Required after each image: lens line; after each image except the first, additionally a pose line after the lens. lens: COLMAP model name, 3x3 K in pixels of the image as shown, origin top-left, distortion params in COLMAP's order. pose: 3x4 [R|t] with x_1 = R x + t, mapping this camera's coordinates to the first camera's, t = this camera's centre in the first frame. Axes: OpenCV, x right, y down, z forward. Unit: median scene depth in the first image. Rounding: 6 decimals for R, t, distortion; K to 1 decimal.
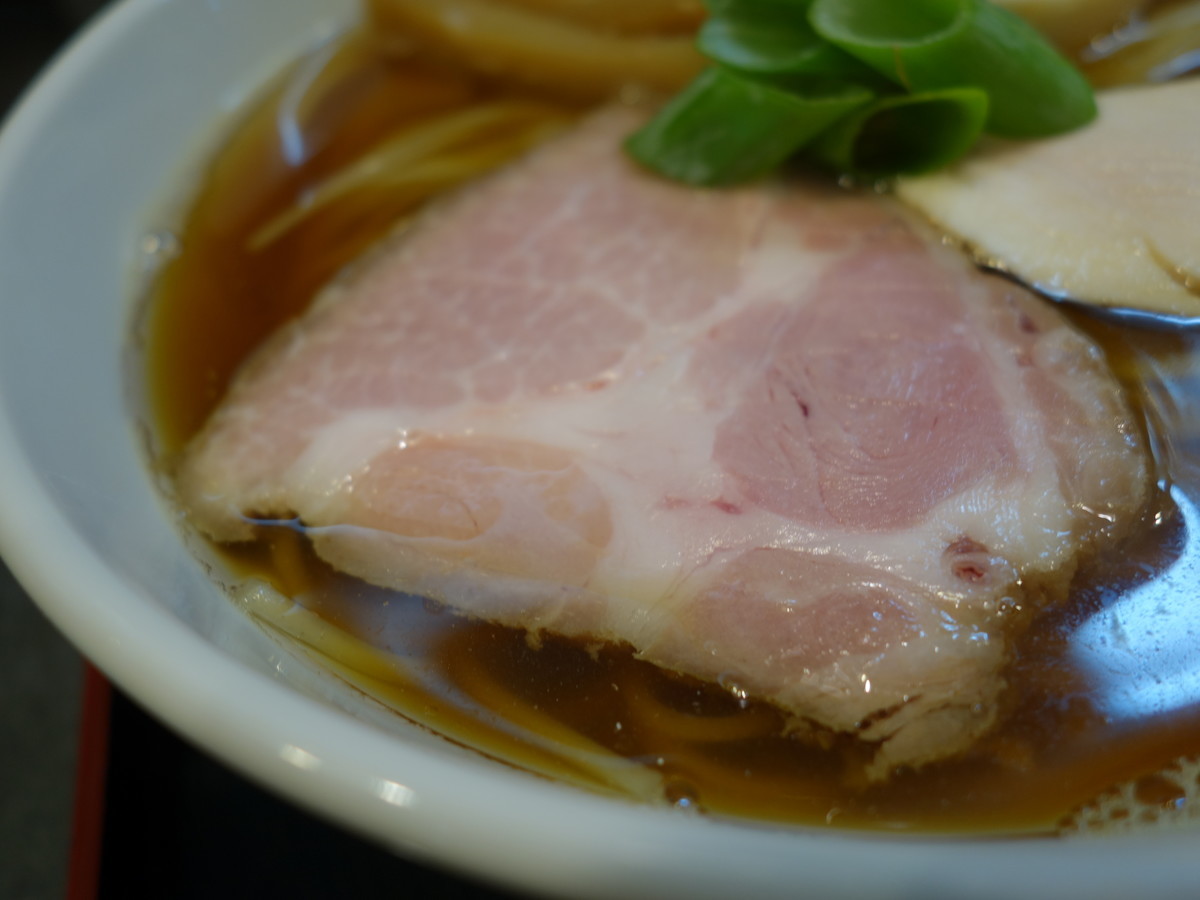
lens RADIAL K [[1028.3, 0, 600.0], [0, 1028.3, 450.0], [0, 0, 1]] dist [0.019503, 0.009797]
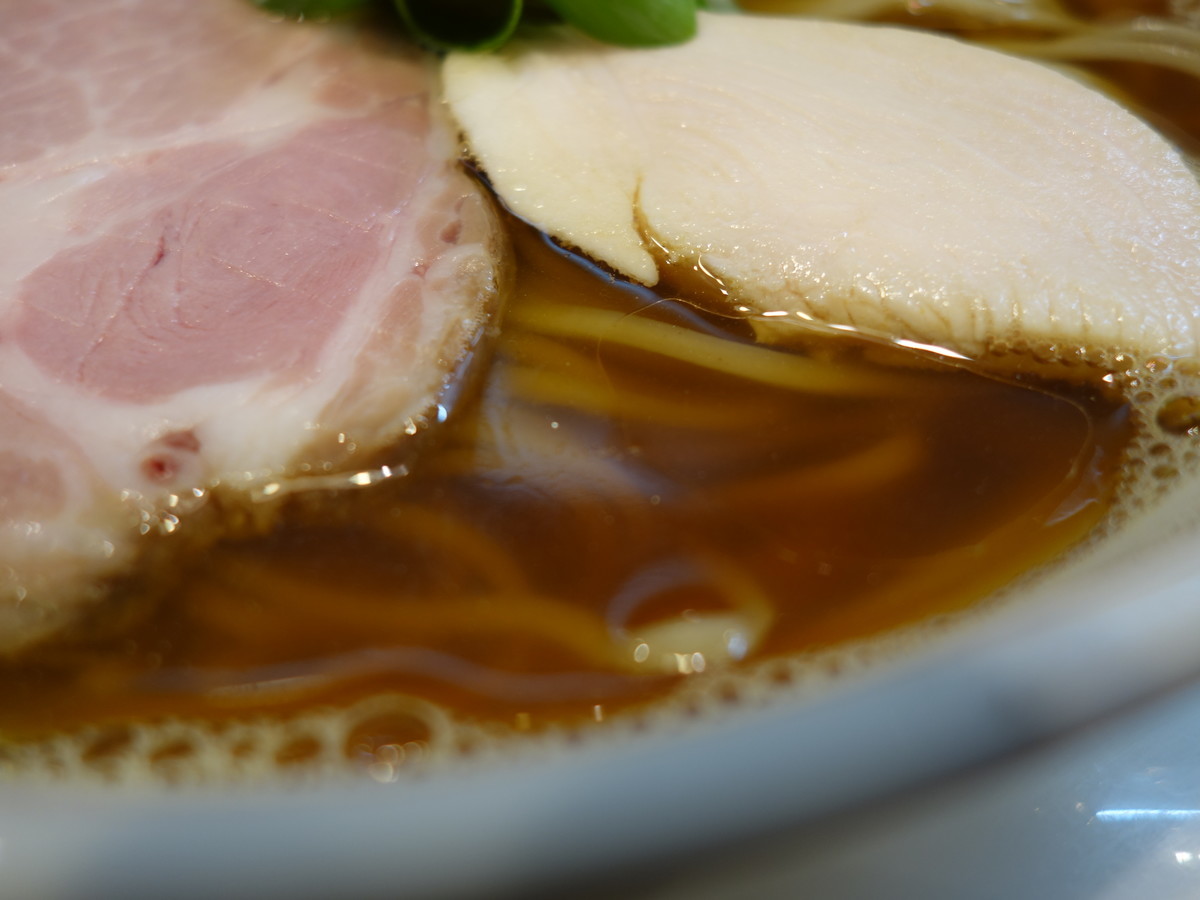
lens RADIAL K [[1028.3, 0, 600.0], [0, 1028.3, 450.0], [0, 0, 1]] dist [0.019503, 0.009797]
pose [[0.964513, 0.262101, -0.031899, 0.587808], [-0.259062, 0.962753, 0.077421, -0.044104], [0.051003, -0.066410, 0.996488, 0.140139]]
